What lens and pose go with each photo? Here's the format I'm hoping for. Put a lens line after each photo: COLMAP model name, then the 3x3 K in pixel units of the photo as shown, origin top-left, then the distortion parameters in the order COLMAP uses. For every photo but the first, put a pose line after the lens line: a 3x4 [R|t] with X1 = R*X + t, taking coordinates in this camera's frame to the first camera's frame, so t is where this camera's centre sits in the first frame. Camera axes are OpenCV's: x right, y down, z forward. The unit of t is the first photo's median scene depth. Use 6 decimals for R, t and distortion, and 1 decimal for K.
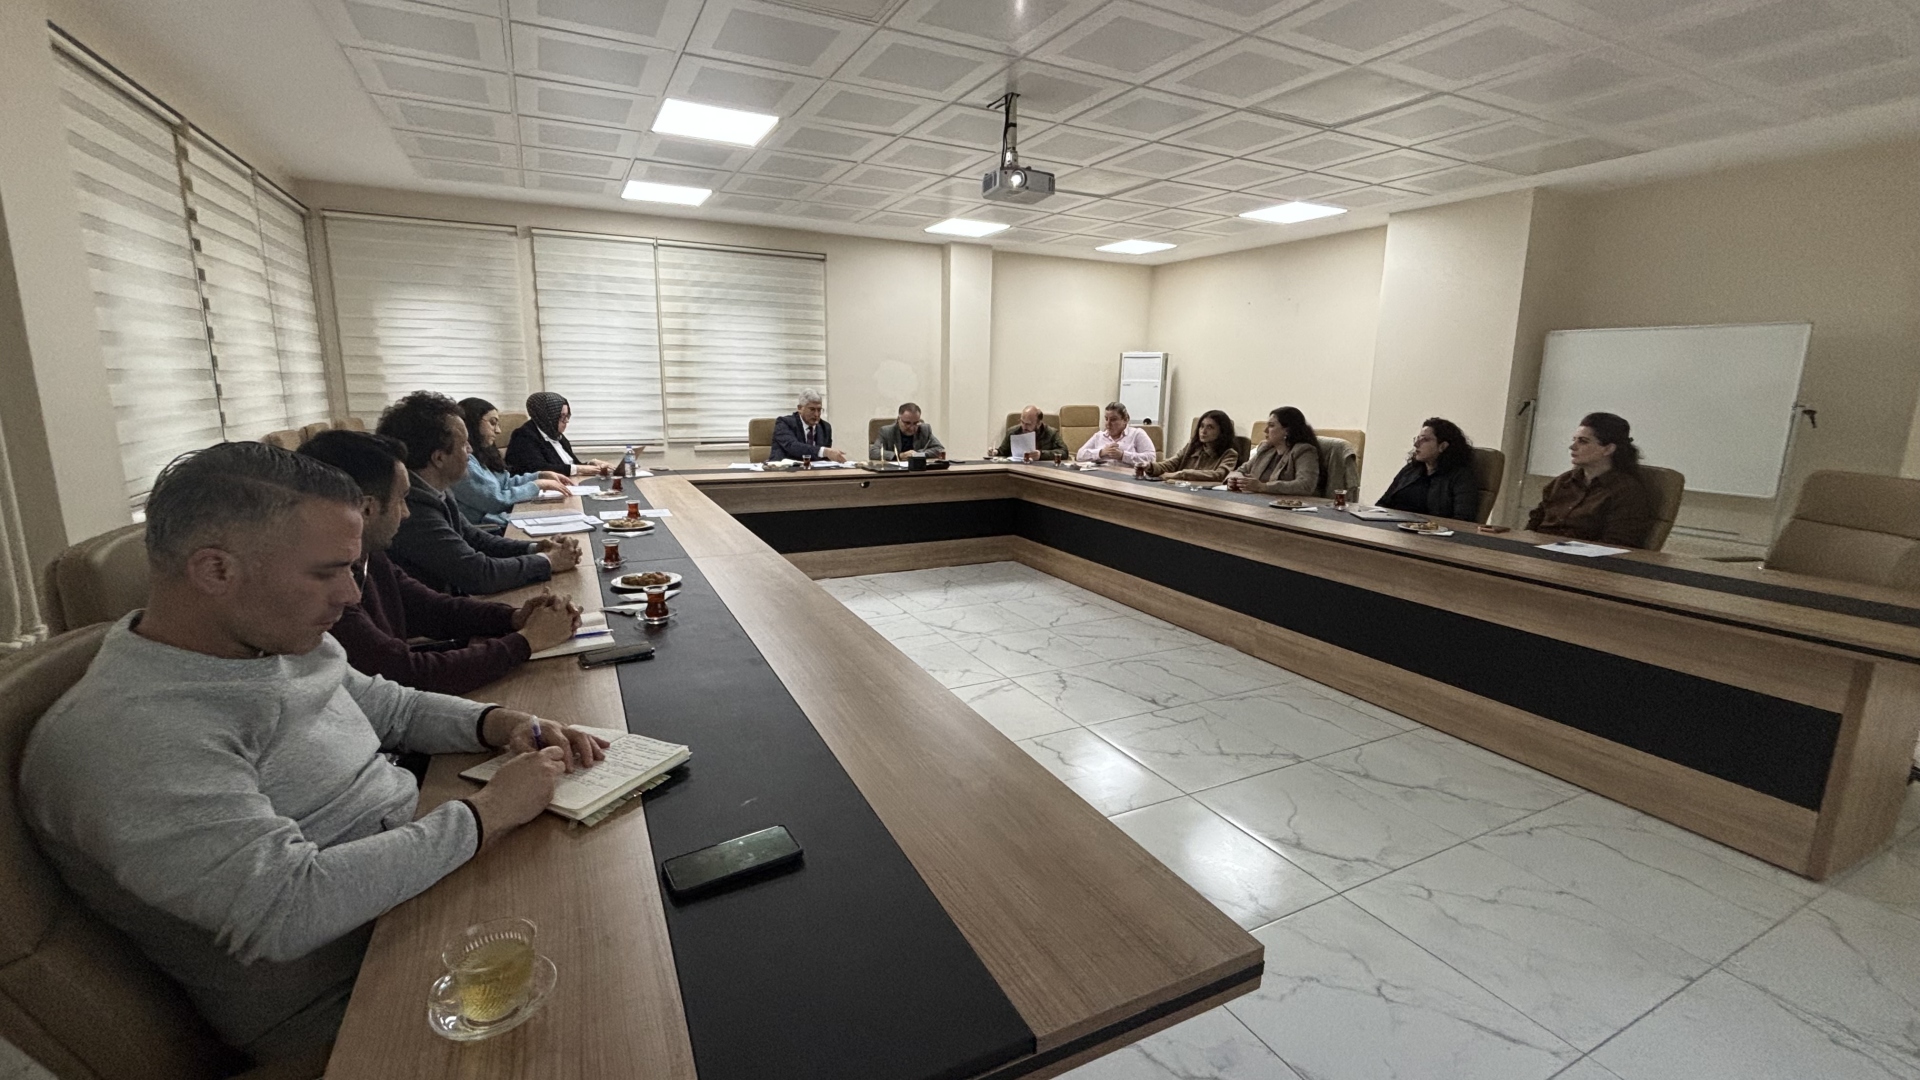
lens RADIAL K [[794.2, 0, 968.9], [0, 794.2, 535.7], [0, 0, 1]] dist [0.000939, -0.000169]
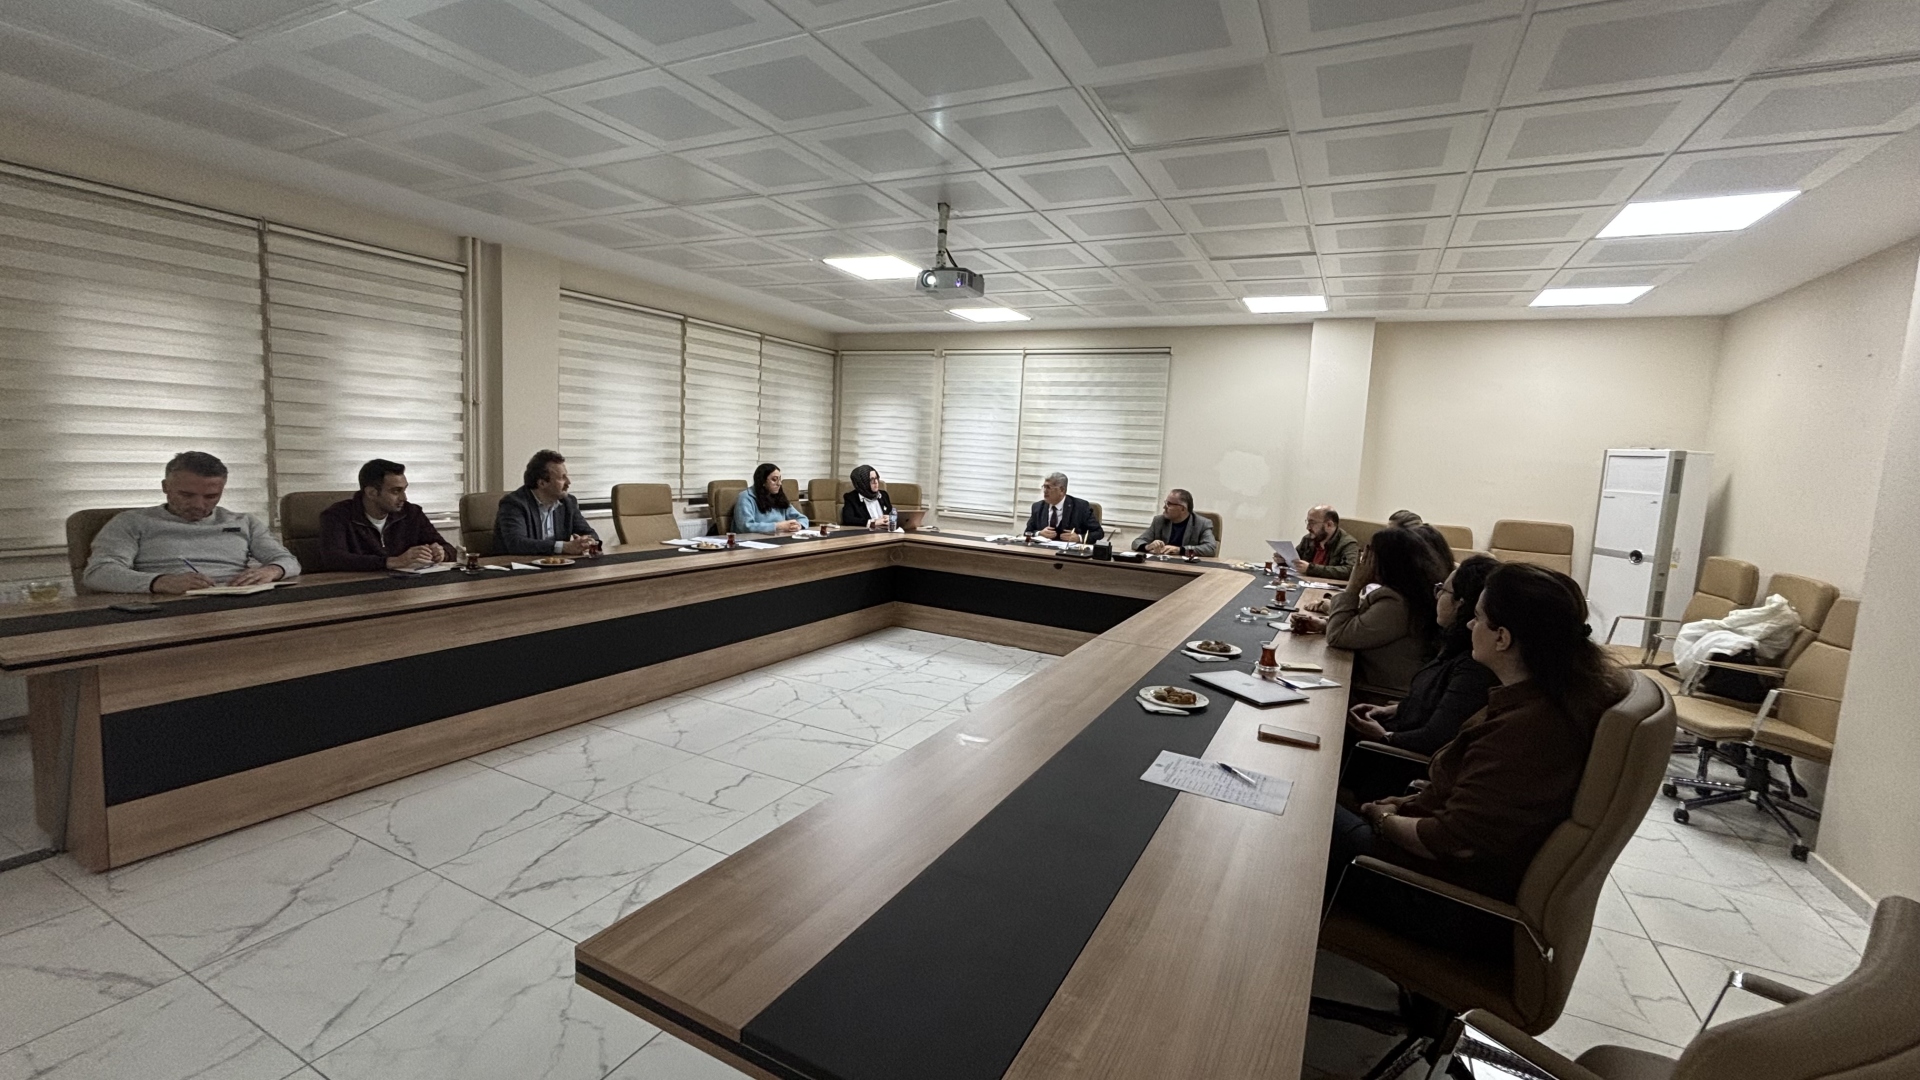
lens RADIAL K [[794.2, 0, 968.9], [0, 794.2, 535.7], [0, 0, 1]] dist [0.000939, -0.000169]
pose [[0.583608, 0.100686, -0.805769, 0.573400], [-0.202235, 0.979039, -0.024139, -0.050055], [0.786449, 0.177043, 0.591737, 0.274776]]
